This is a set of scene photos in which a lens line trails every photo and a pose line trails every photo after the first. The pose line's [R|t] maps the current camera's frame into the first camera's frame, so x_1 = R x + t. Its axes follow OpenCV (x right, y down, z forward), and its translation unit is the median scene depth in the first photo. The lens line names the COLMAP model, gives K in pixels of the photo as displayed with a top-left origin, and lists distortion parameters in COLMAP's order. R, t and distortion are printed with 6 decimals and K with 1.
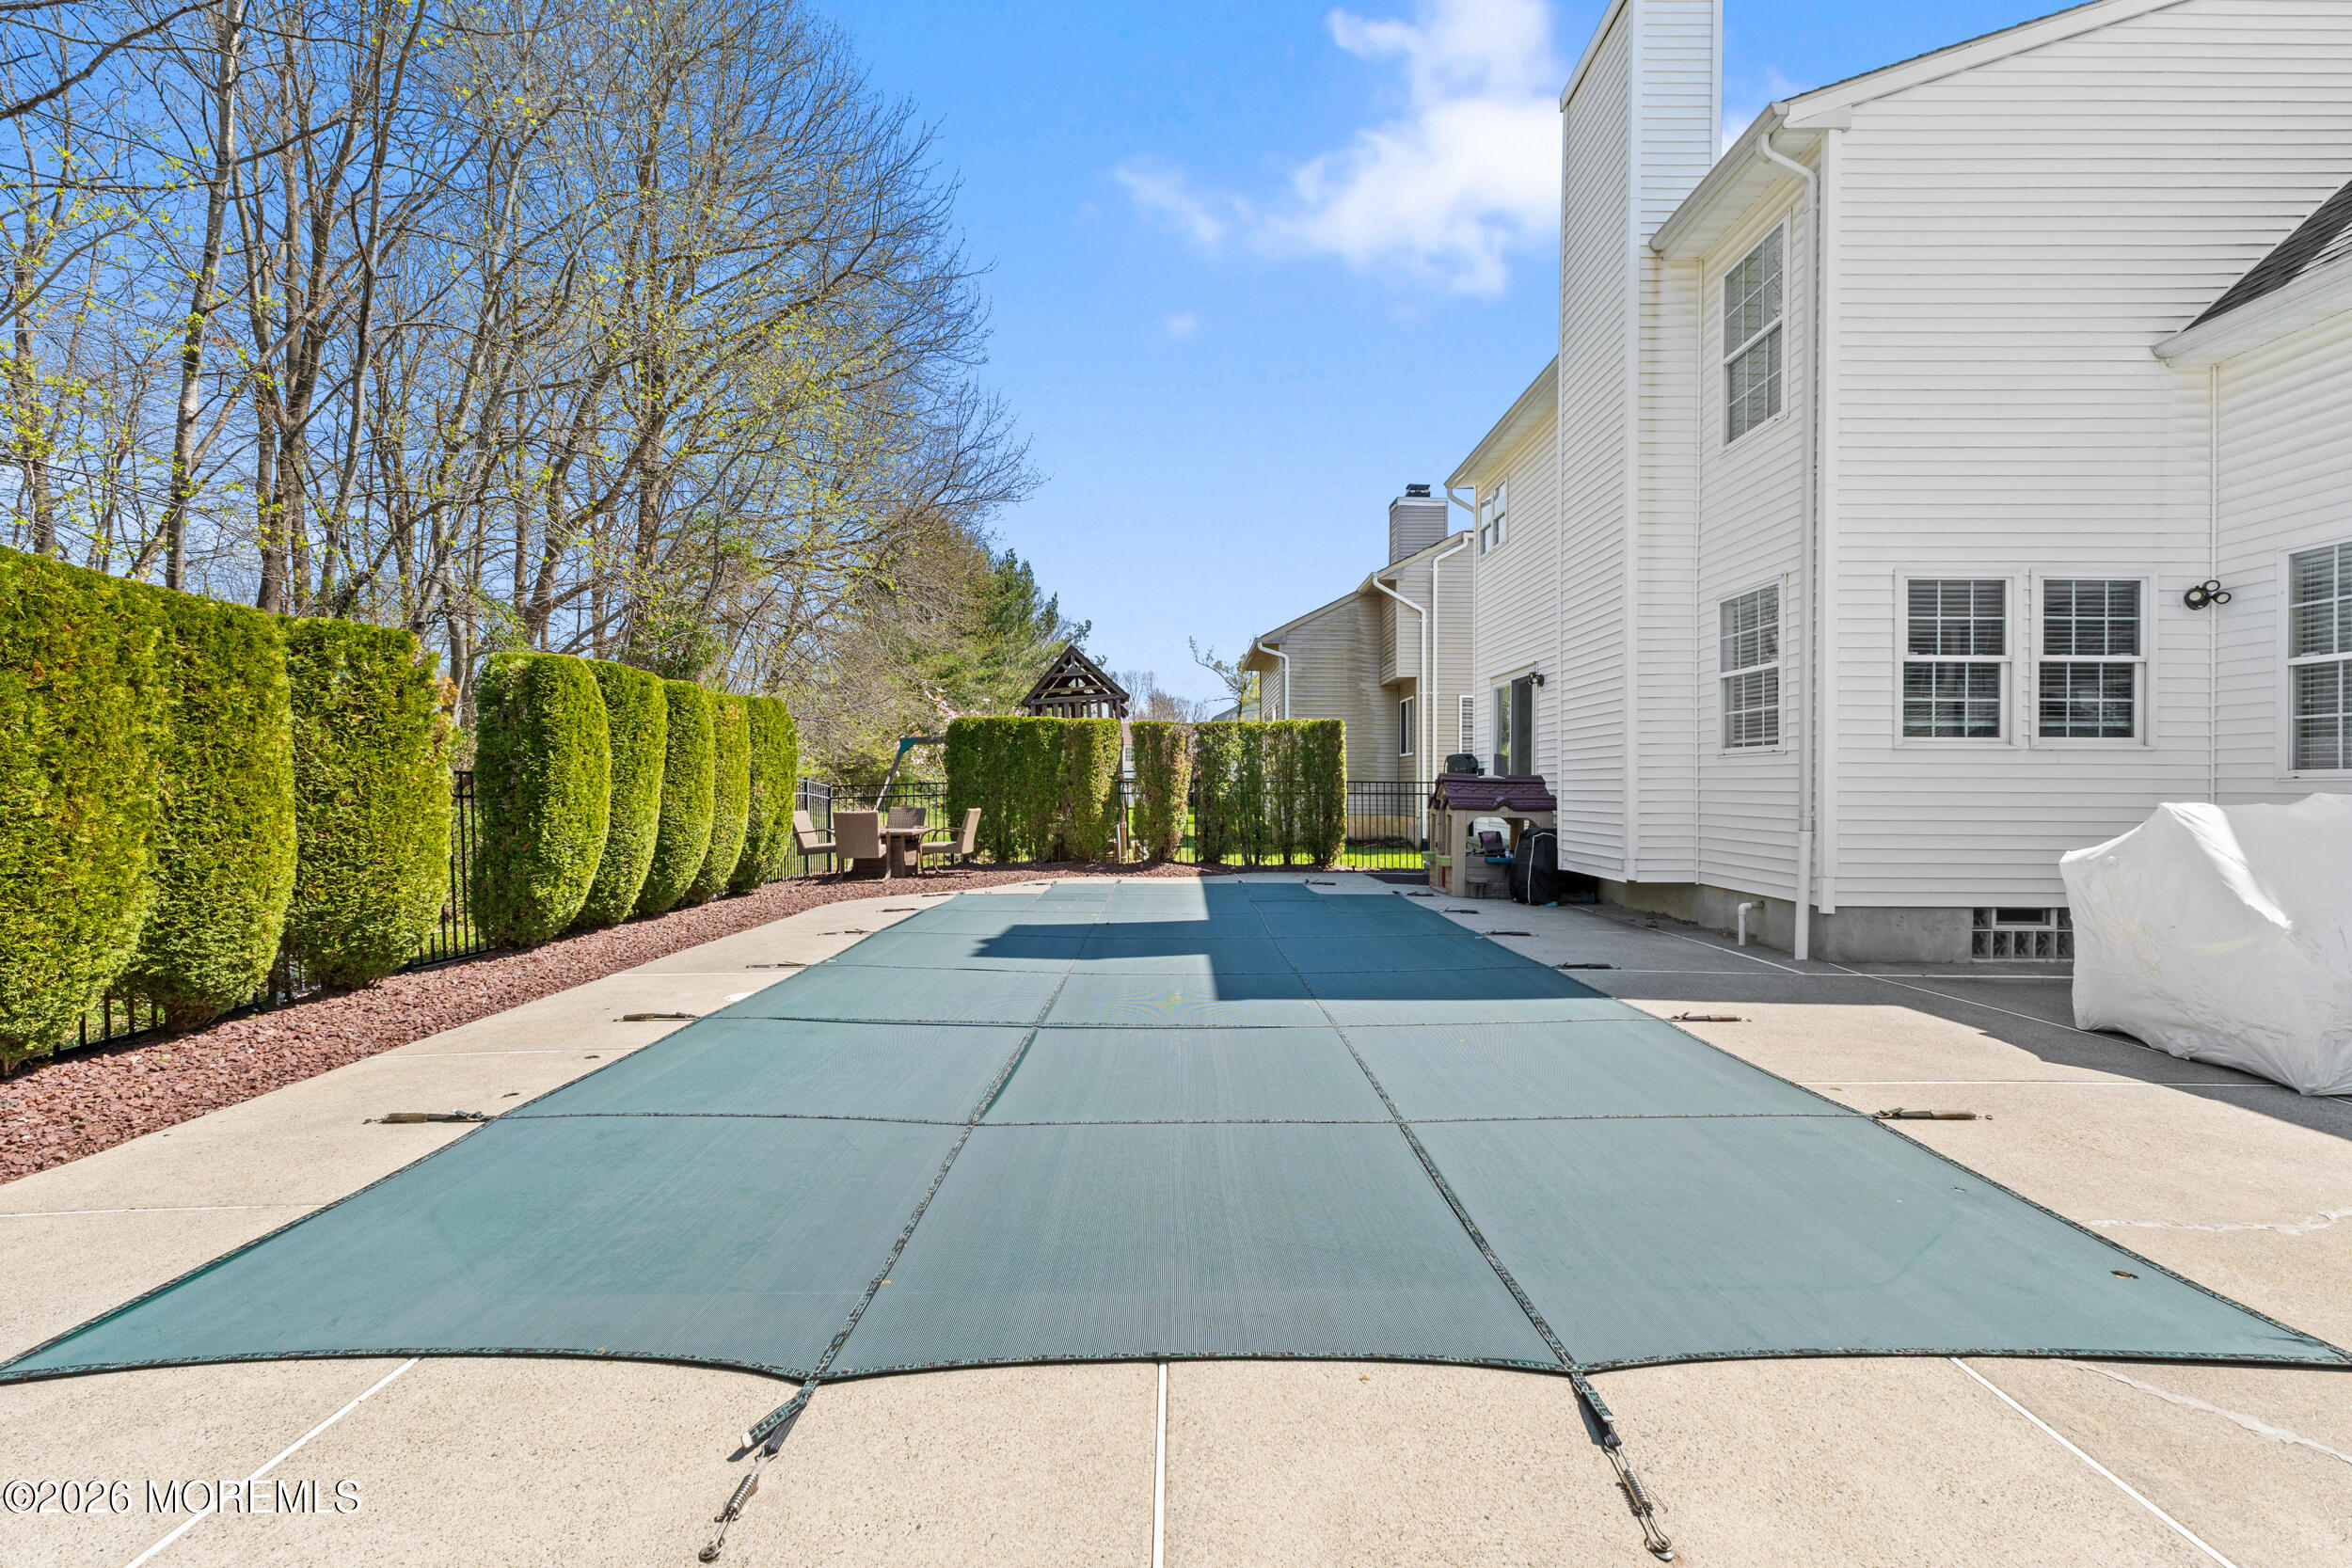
lens RADIAL K [[1035.0, 0, 1171.0], [0, 1035.0, 800.1], [0, 0, 1]] dist [0.006680, -0.000687]
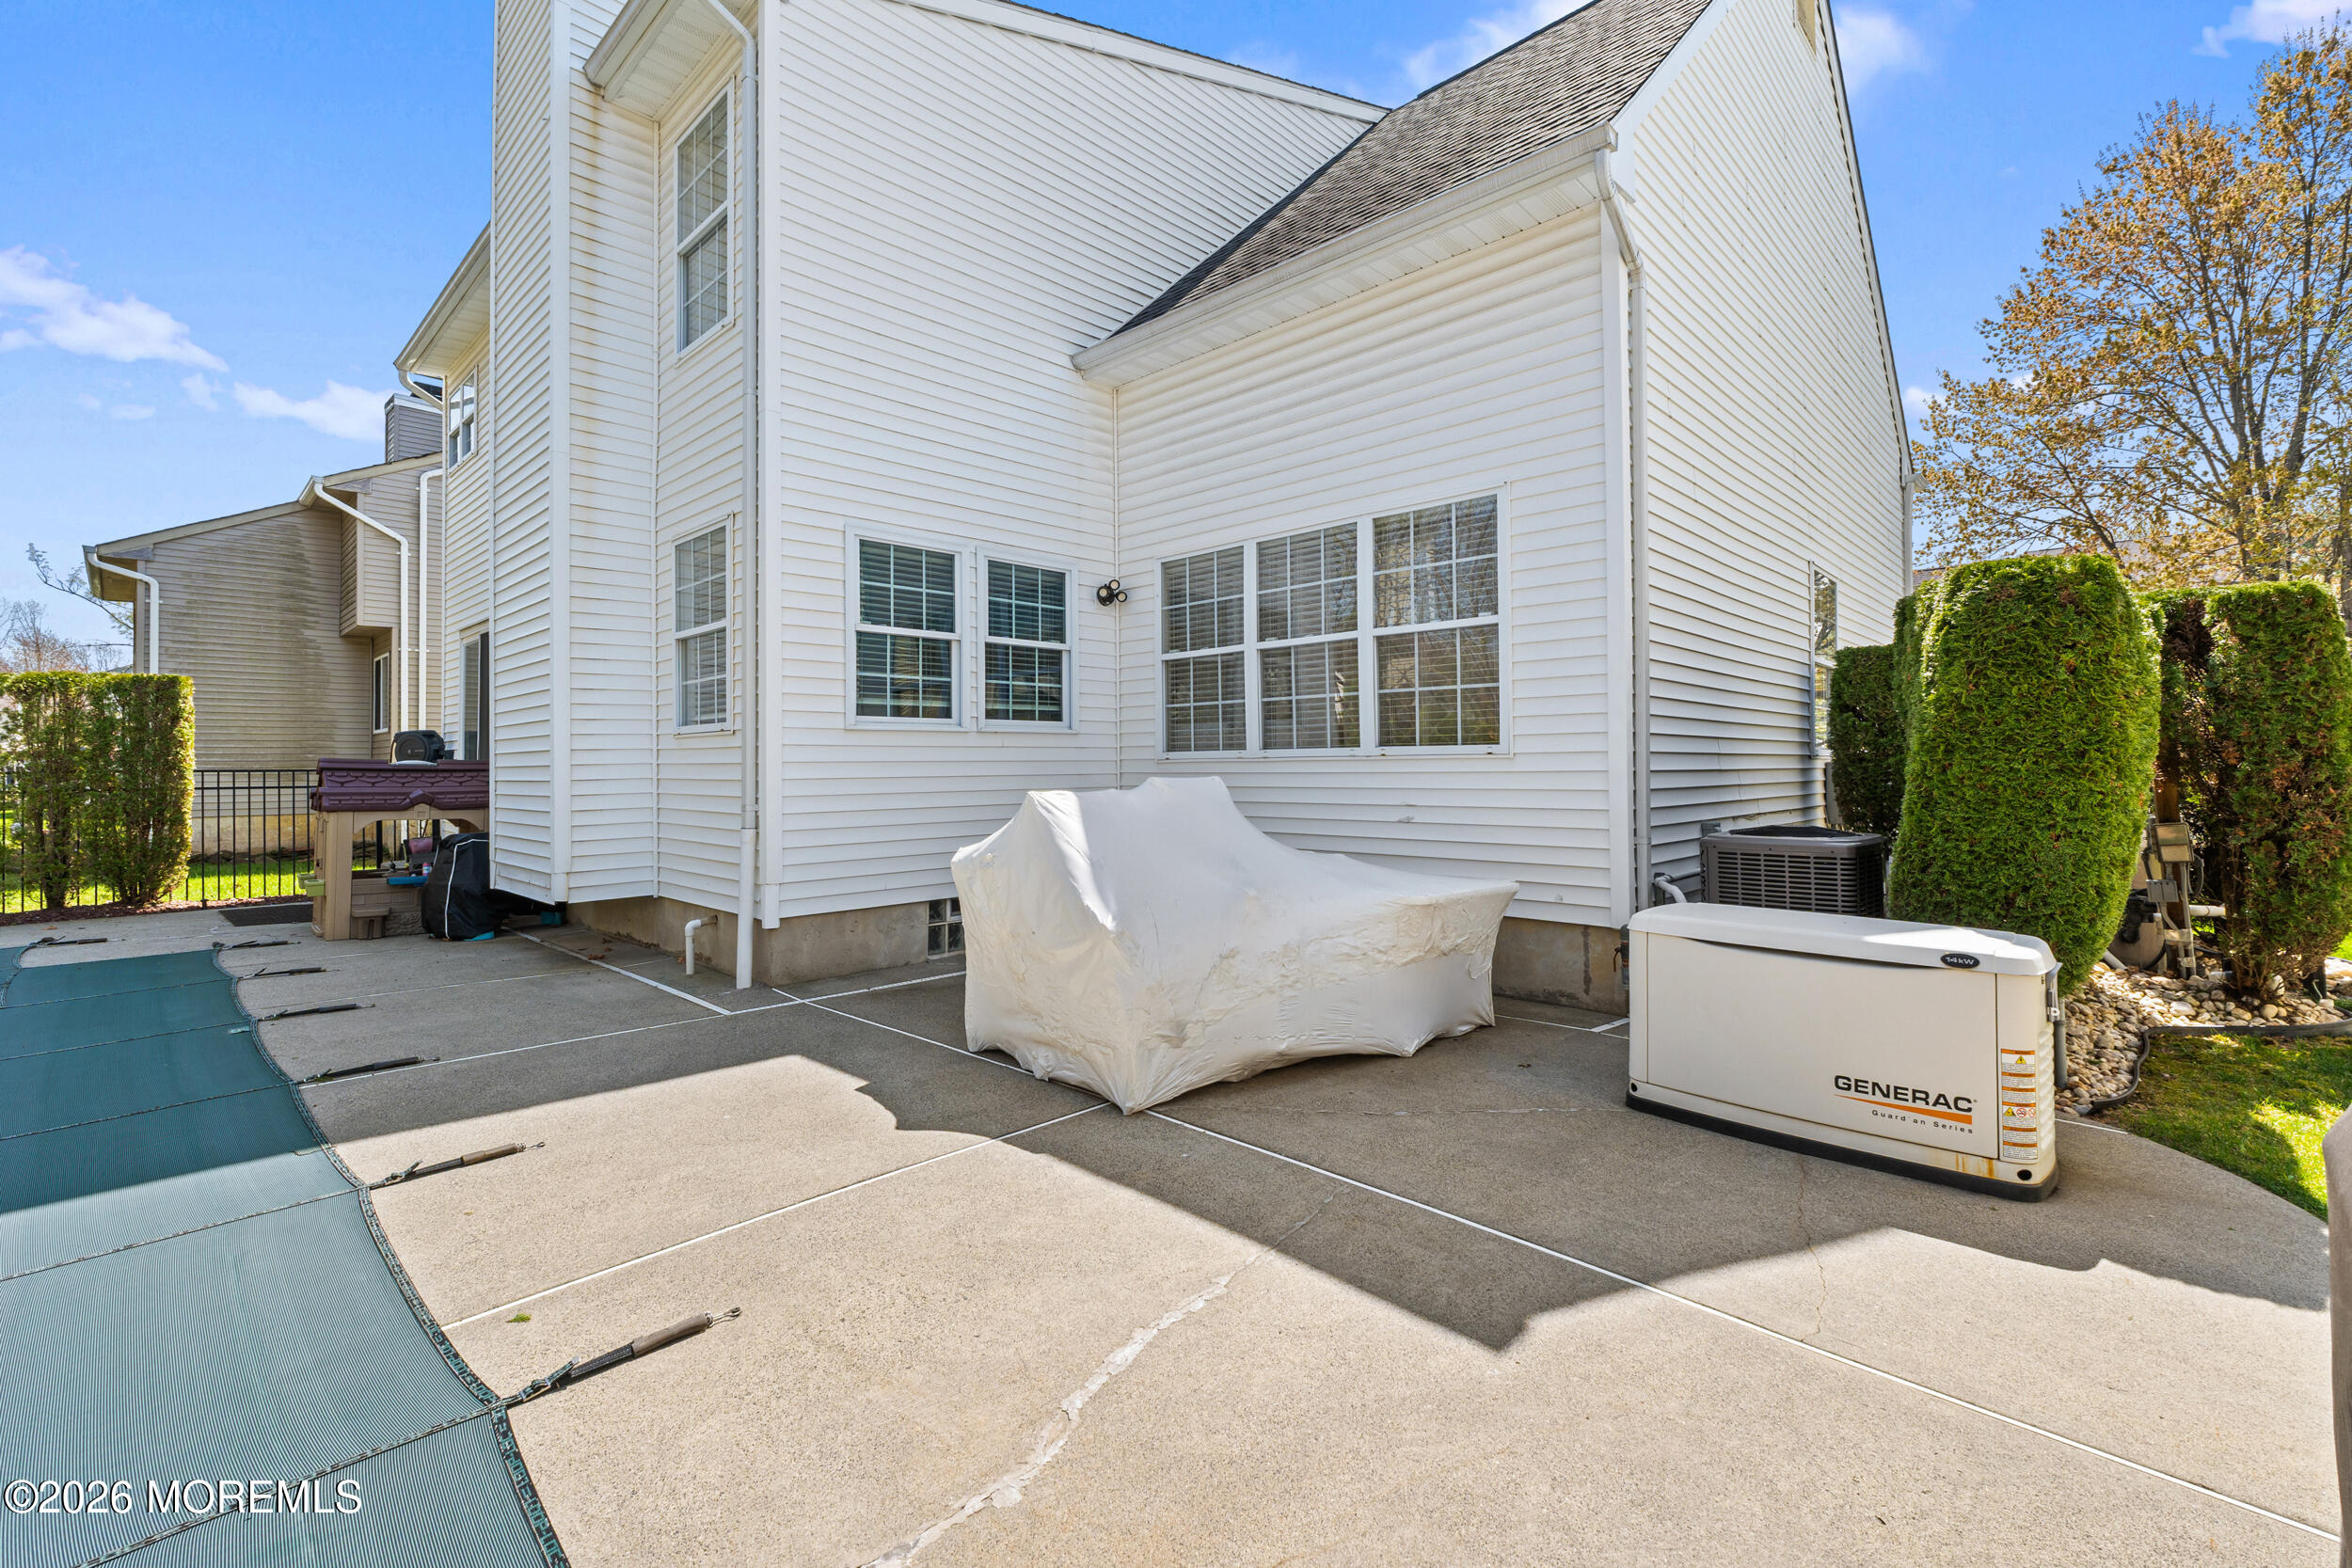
lens RADIAL K [[1035.0, 0, 1171.0], [0, 1035.0, 800.1], [0, 0, 1]] dist [0.006680, -0.000687]
pose [[0.709670, -0.035729, 0.703628, 0.263228], [0.022085, 0.999351, 0.028470, -0.008165], [-0.704188, -0.004665, 0.709998, 0.179421]]
